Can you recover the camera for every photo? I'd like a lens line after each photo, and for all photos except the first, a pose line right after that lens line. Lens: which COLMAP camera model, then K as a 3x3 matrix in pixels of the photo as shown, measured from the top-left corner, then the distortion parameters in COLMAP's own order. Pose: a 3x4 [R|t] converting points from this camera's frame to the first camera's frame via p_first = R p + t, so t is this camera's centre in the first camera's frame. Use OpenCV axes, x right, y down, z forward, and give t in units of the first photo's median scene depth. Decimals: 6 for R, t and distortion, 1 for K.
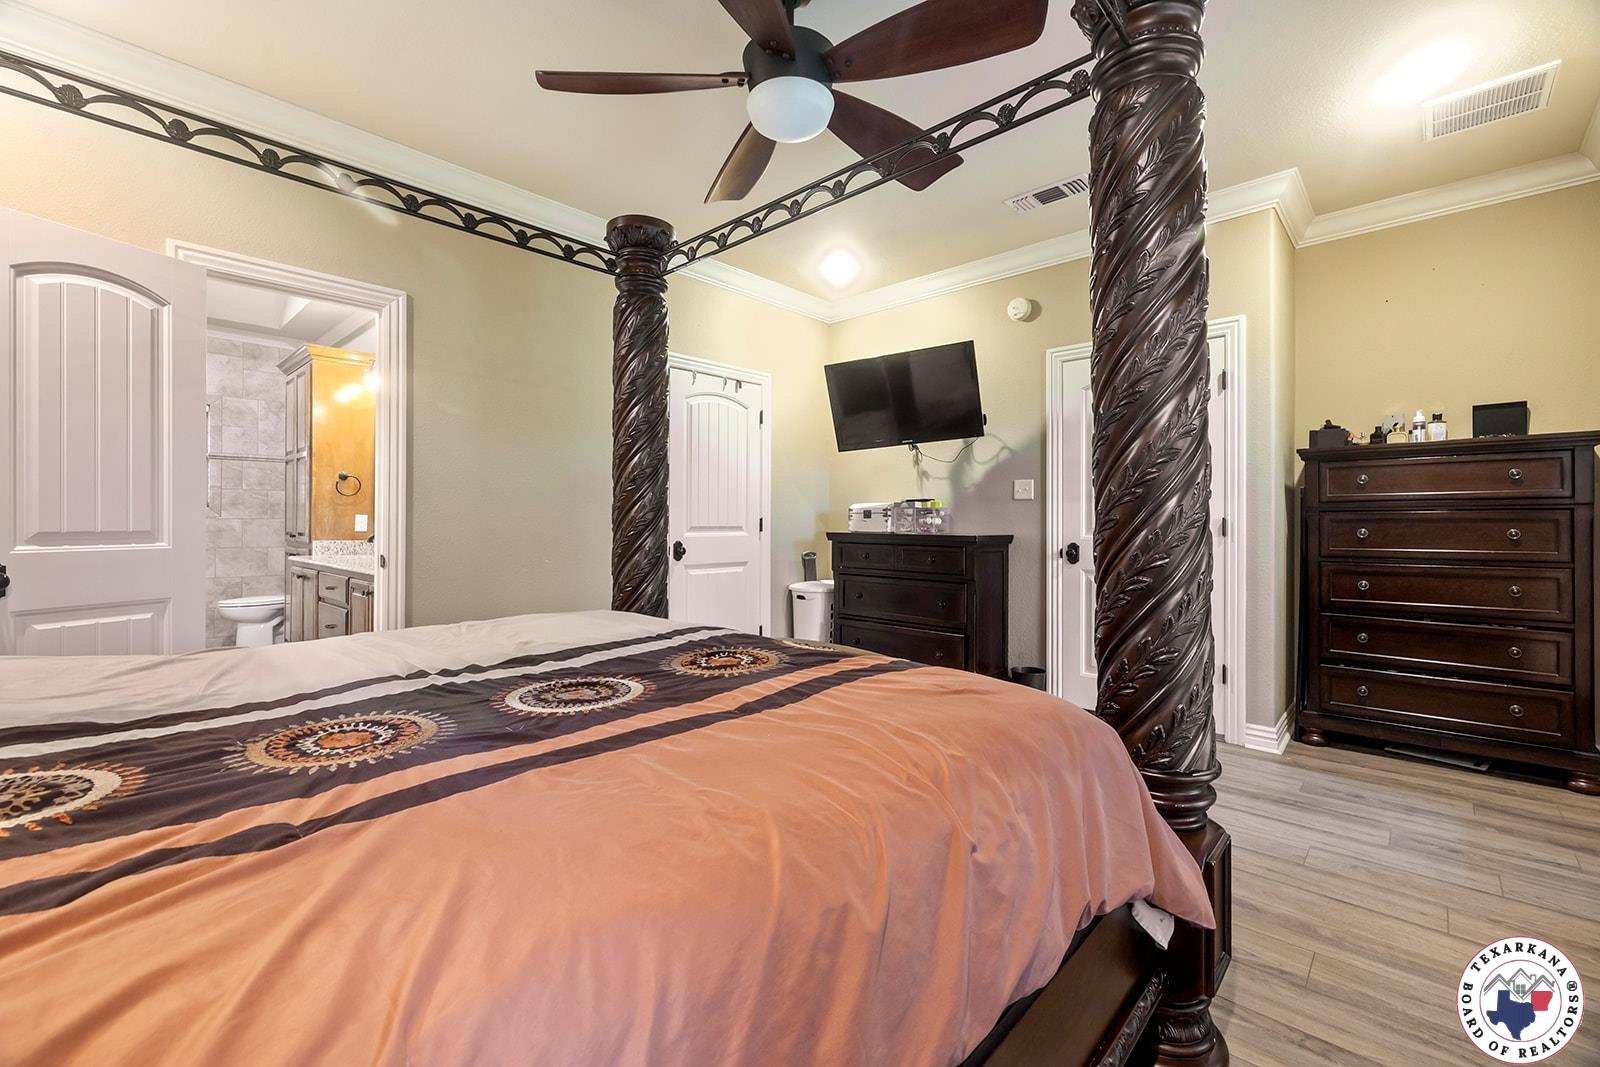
lens RADIAL K [[679.3, 0, 797.7], [0, 679.3, 522.7], [0, 0, 1]] dist [-0.000711, 0.000562]
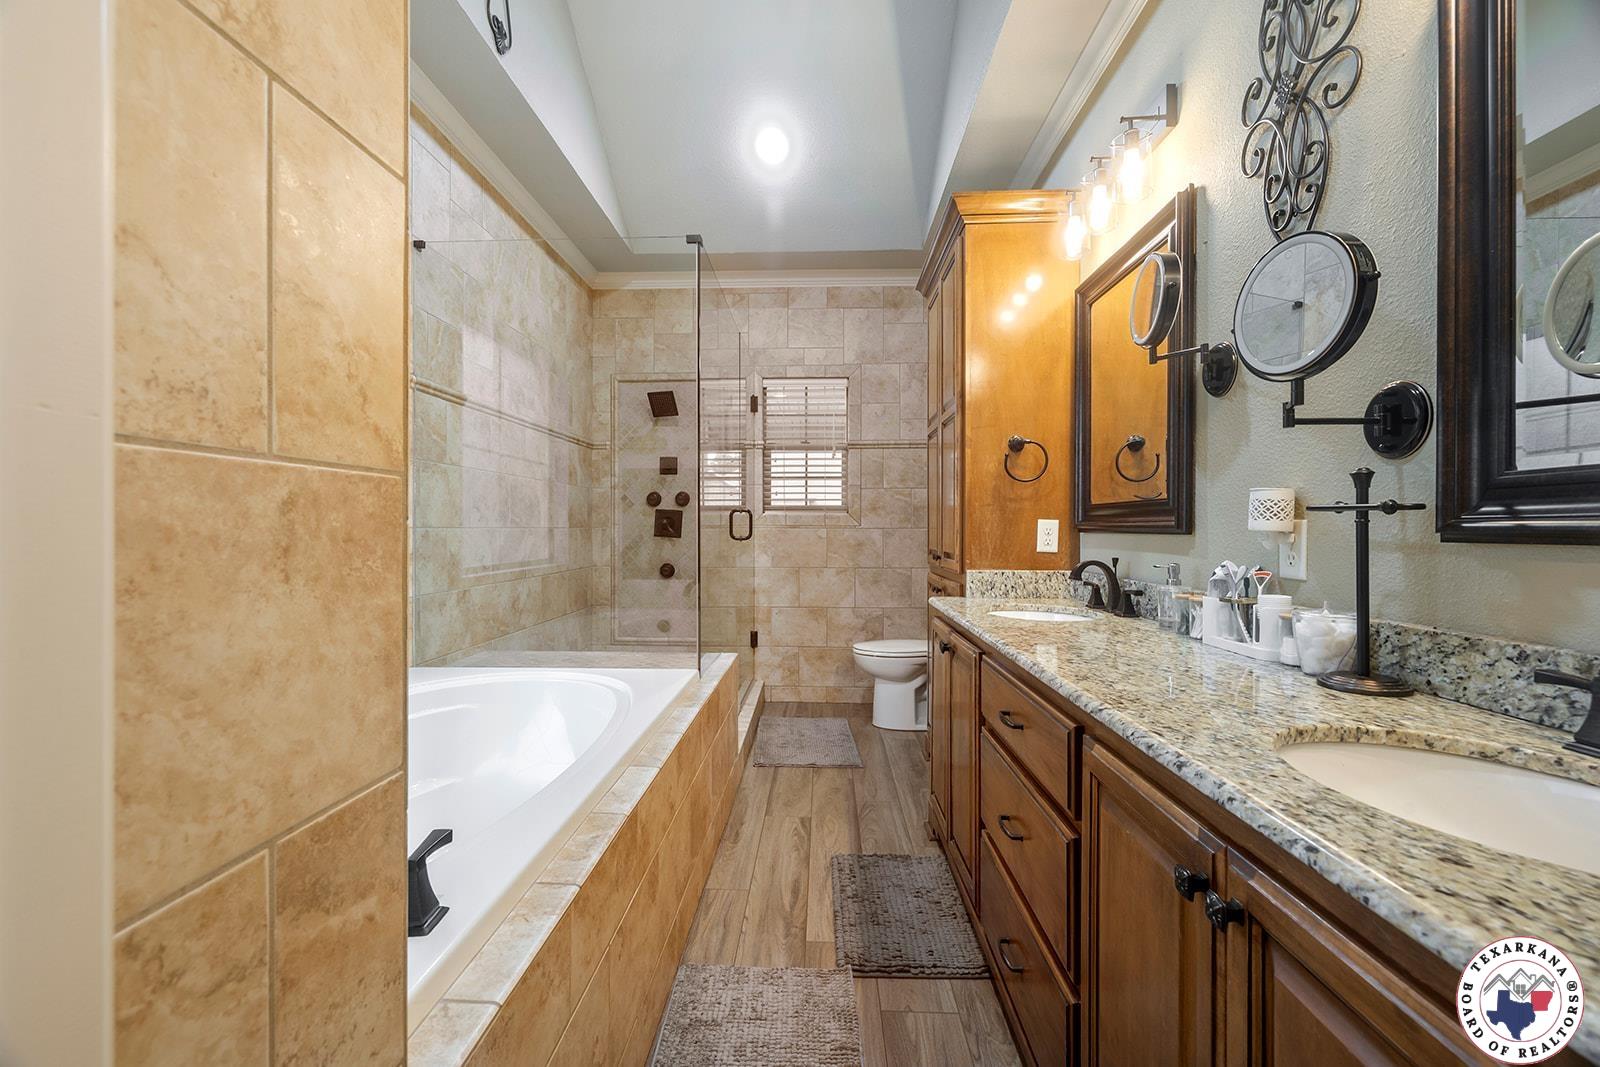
lens RADIAL K [[679.3, 0, 796.9], [0, 679.3, 531.2], [0, 0, 1]] dist [-0.000711, 0.000562]
pose [[0.655498, -0.002081, -0.755194, -0.342256], [0.001973, 0.999998, -0.001044, -0.002474], [0.755194, -0.000806, 0.655501, 0.472562]]
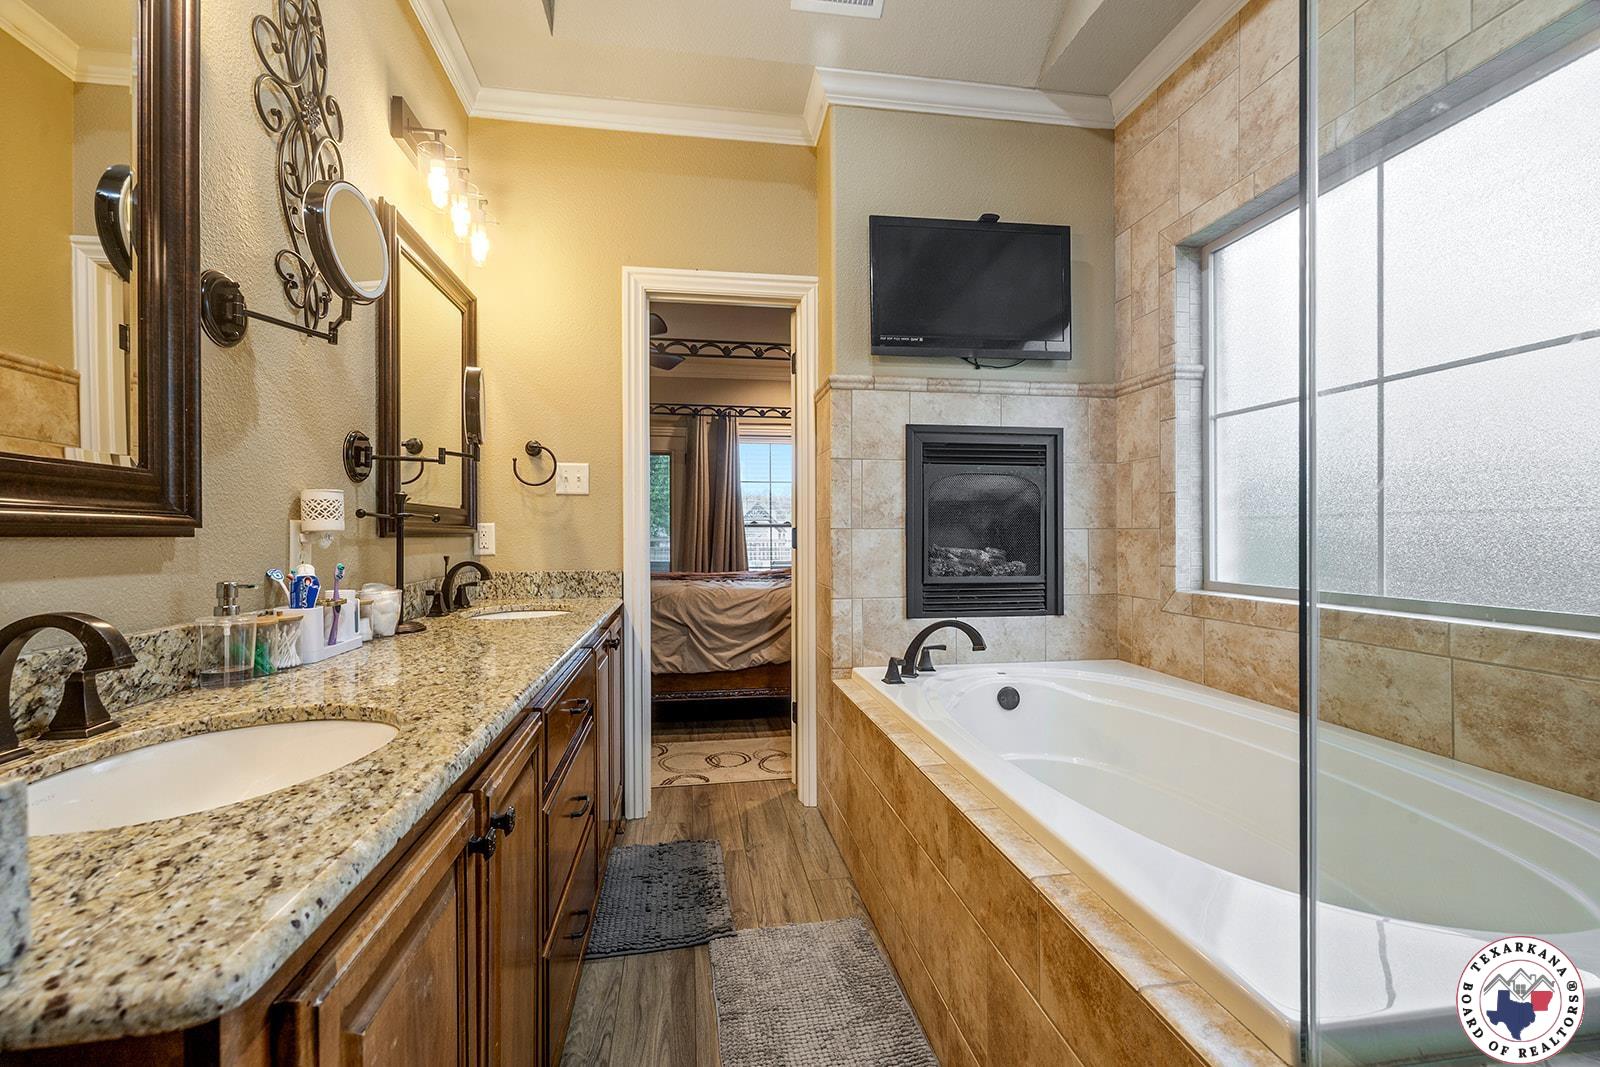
lens RADIAL K [[679.3, 0, 799.1], [0, 679.3, 533.0], [0, 0, 1]] dist [-0.000711, 0.000562]
pose [[-0.790576, -0.004032, 0.612350, -0.584491], [-0.002131, 0.999990, 0.003833, -0.002629], [-0.612360, 0.001726, -0.790577, 0.721995]]
